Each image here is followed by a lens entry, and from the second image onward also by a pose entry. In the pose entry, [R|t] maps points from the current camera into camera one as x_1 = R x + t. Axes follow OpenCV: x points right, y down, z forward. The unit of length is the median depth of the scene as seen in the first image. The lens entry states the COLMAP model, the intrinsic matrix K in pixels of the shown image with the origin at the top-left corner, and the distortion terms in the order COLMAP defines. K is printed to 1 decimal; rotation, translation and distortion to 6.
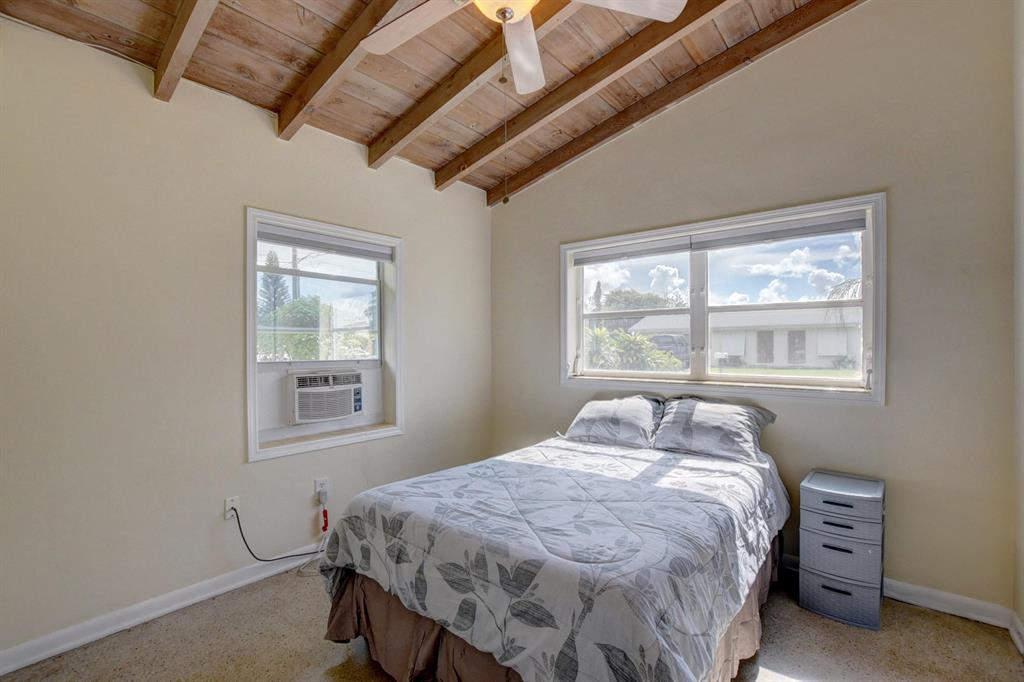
lens RADIAL K [[452.3, 0, 516.0], [0, 452.3, 346.6], [0, 0, 1]] dist [-0.036236, 0.006217]
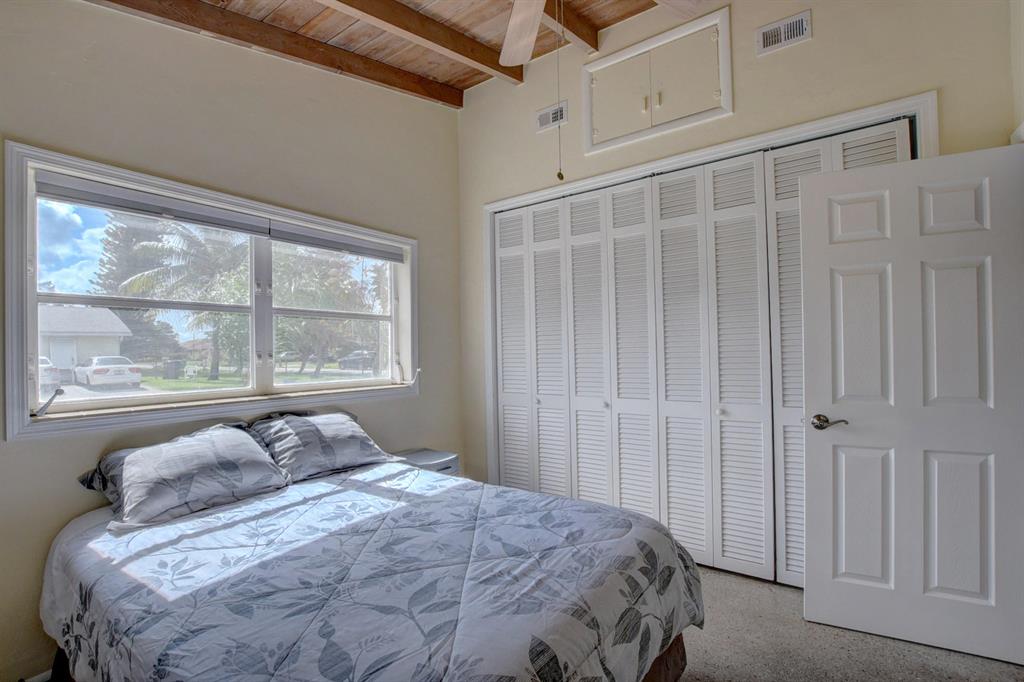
lens RADIAL K [[452.3, 0, 516.1], [0, 452.3, 343.0], [0, 0, 1]] dist [-0.036236, 0.006217]
pose [[-0.063234, 0.018387, 0.997829, -0.612821], [0.014299, 0.999744, -0.017516, 0.002887], [-0.997896, 0.013160, -0.063480, 0.807461]]
